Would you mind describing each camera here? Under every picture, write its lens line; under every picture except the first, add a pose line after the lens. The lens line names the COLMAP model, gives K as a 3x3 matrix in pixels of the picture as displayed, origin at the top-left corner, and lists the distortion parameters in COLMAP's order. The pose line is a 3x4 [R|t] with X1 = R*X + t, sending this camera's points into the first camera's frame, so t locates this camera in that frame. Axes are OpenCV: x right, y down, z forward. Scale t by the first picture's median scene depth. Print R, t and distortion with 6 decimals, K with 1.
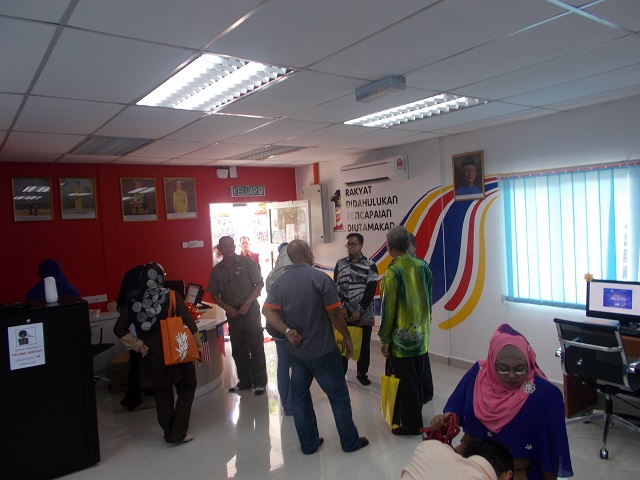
lens RADIAL K [[487.0, 0, 319.6], [0, 487.0, 240.5], [0, 0, 1]] dist [0.003918, 0.003730]
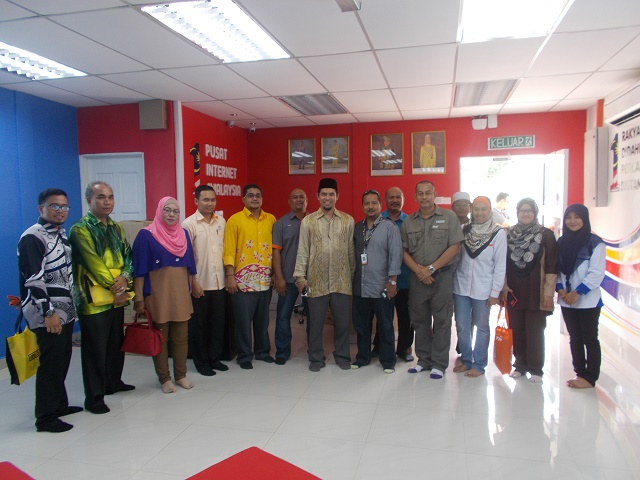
lens RADIAL K [[487.0, 0, 319.4], [0, 487.0, 238.9], [0, 0, 1]] dist [0.003918, 0.003730]
pose [[0.630001, 0.098852, -0.770277, 0.348611], [-0.050684, 0.994985, 0.086236, 0.012563], [0.774938, -0.015288, 0.631852, 0.204652]]
